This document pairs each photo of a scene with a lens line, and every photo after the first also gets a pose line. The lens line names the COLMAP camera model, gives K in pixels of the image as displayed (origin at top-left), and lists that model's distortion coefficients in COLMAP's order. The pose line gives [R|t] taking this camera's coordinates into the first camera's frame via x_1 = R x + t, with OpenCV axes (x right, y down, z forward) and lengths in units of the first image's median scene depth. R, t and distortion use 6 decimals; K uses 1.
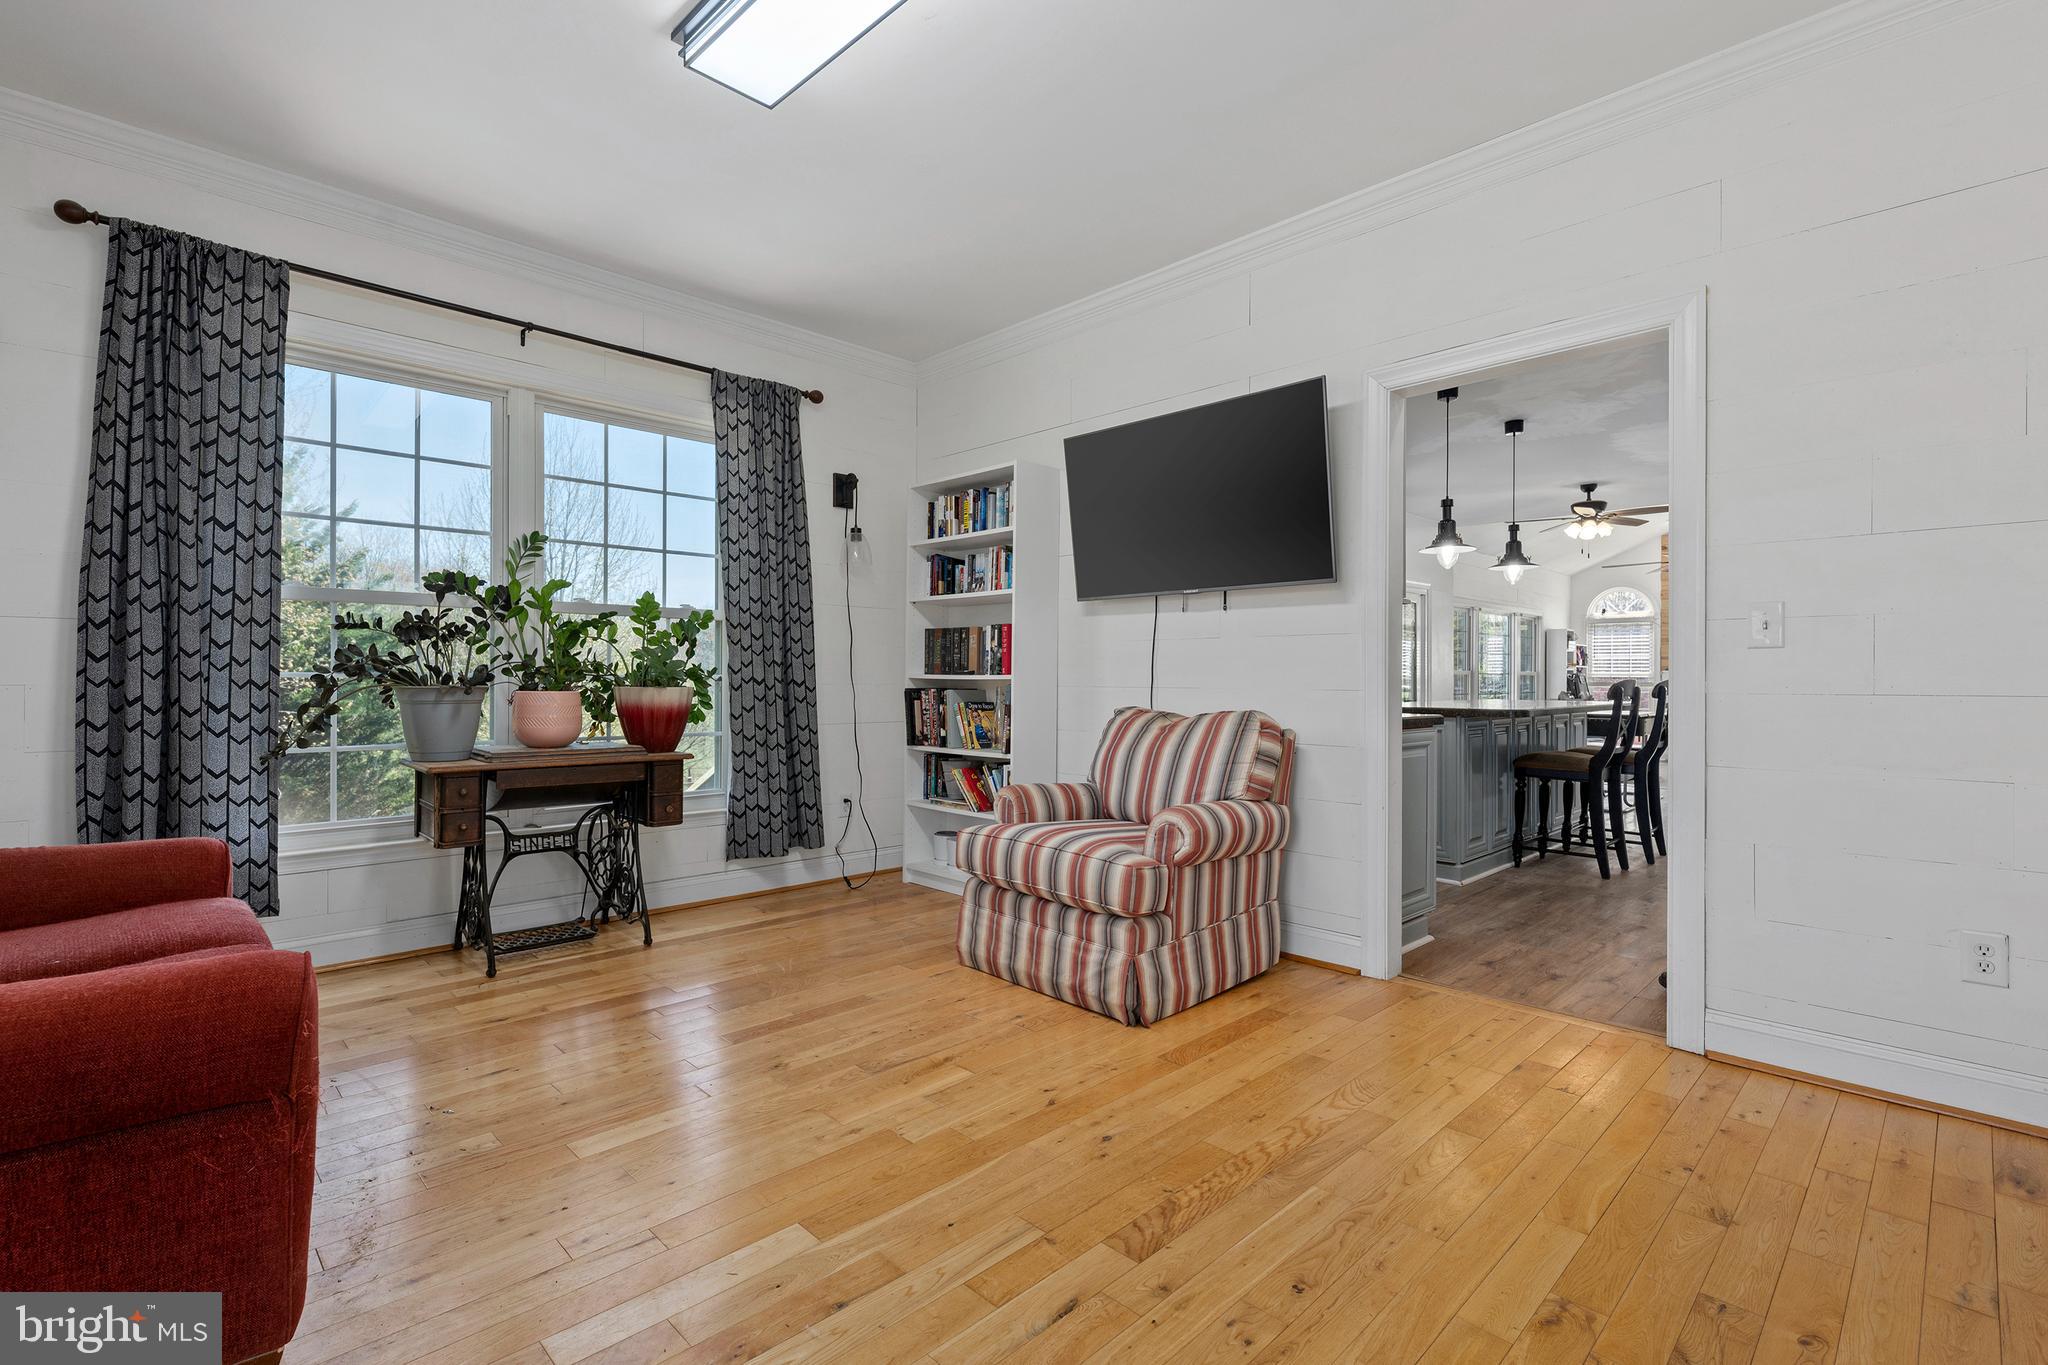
lens RADIAL K [[934.5, 0, 1028.3], [0, 934.5, 677.8], [0, 0, 1]] dist [-0.001596, -0.000001]
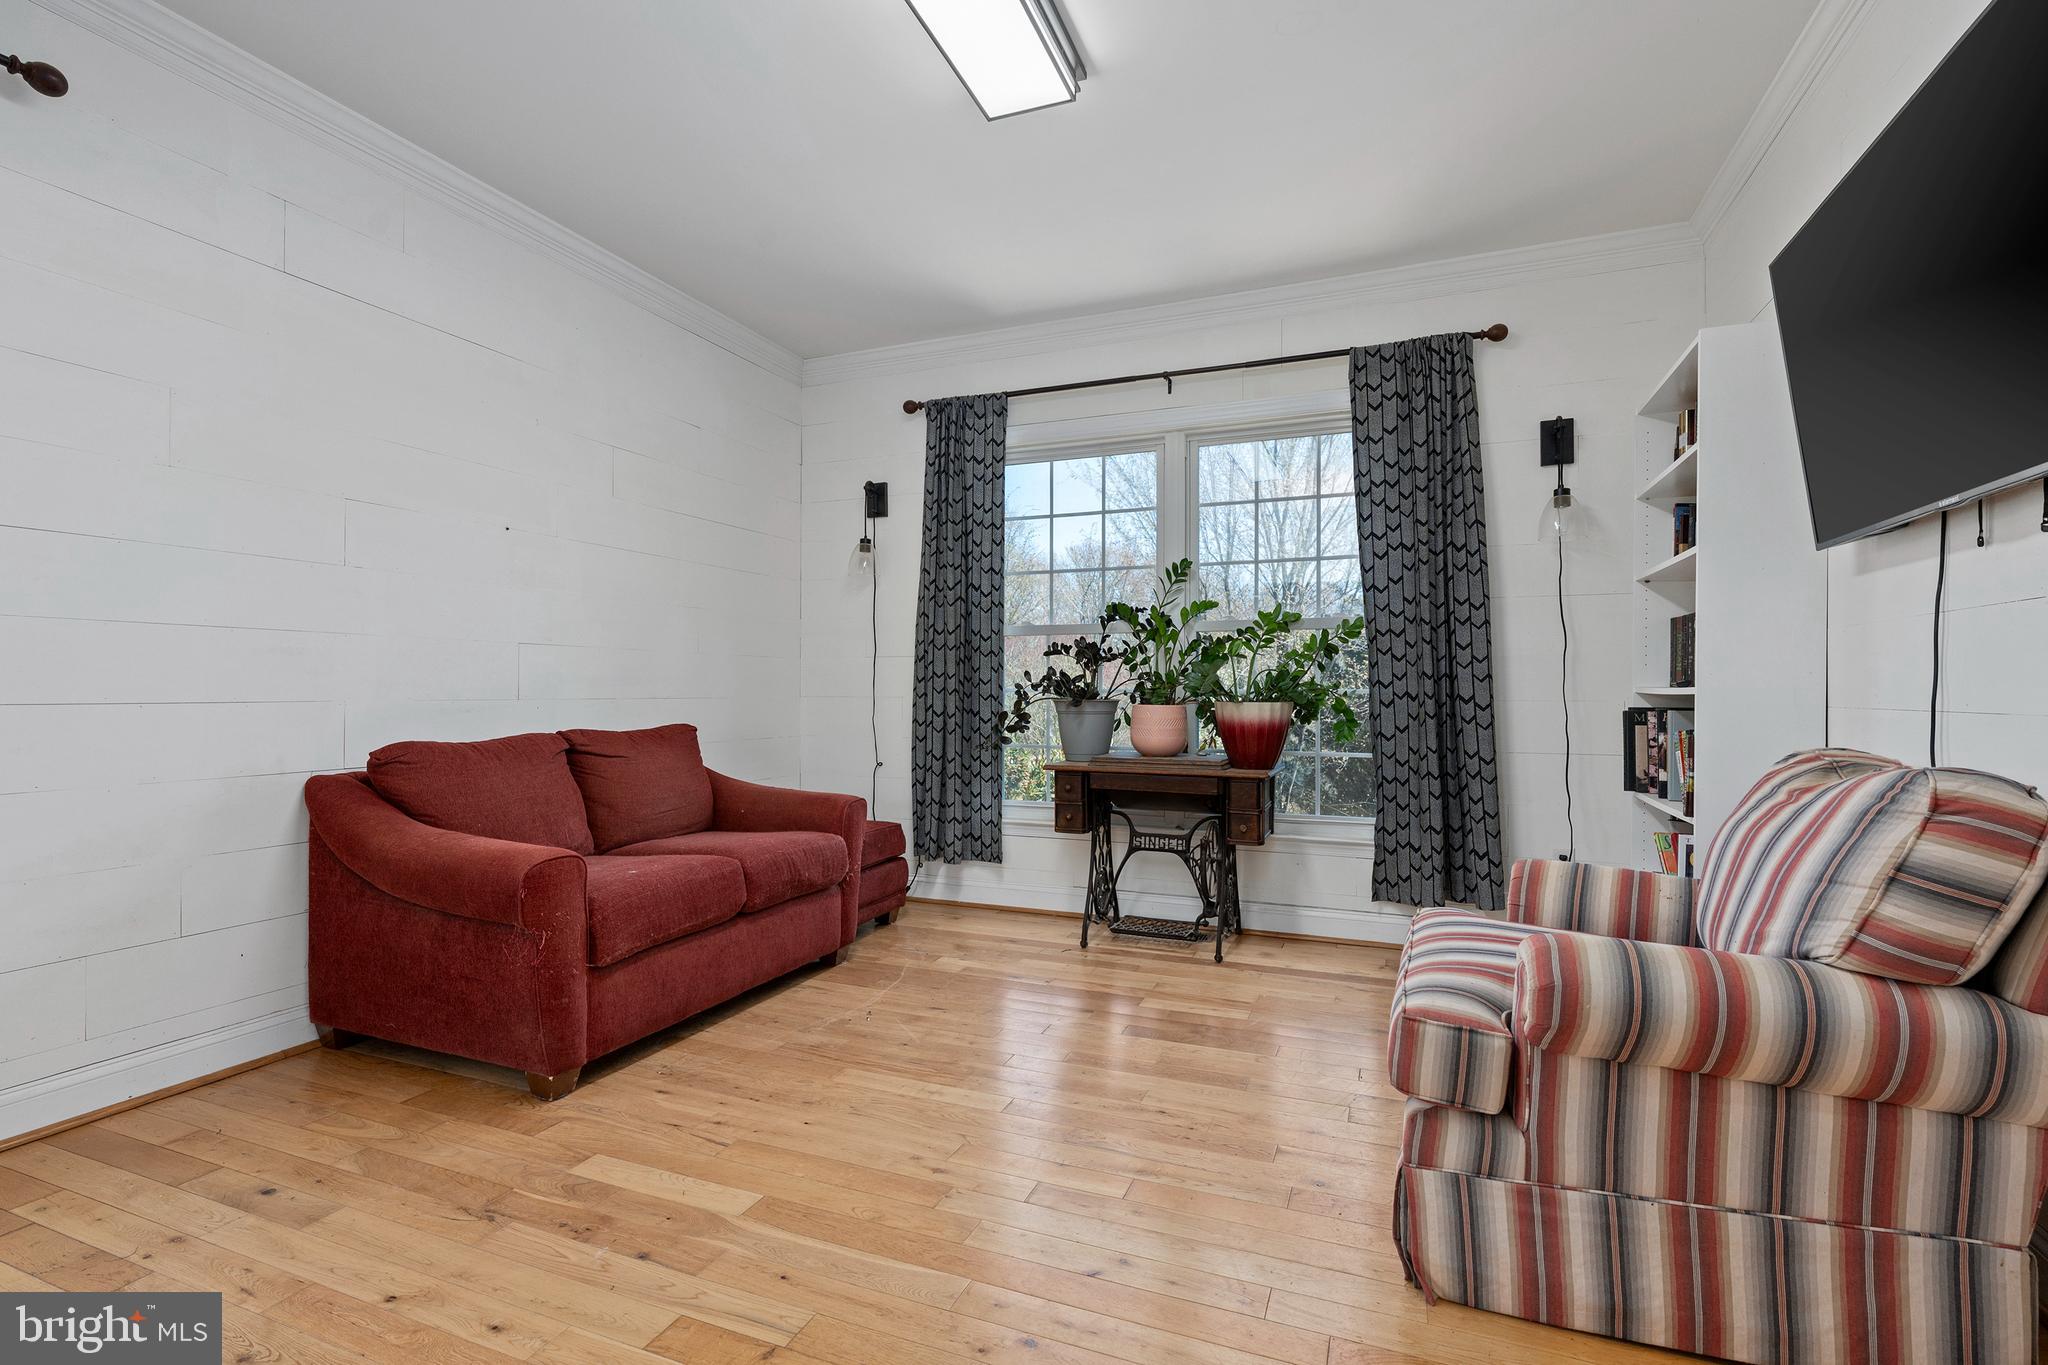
lens RADIAL K [[937.1, 0, 1022.9], [0, 937.1, 689.2], [0, 0, 1]] dist [-0.001108, 0.000575]
pose [[0.392505, -0.004904, -0.919737, 0.435910], [0.000213, 0.999986, -0.005241, 0.001587], [0.919750, 0.001861, 0.392500, 0.424730]]
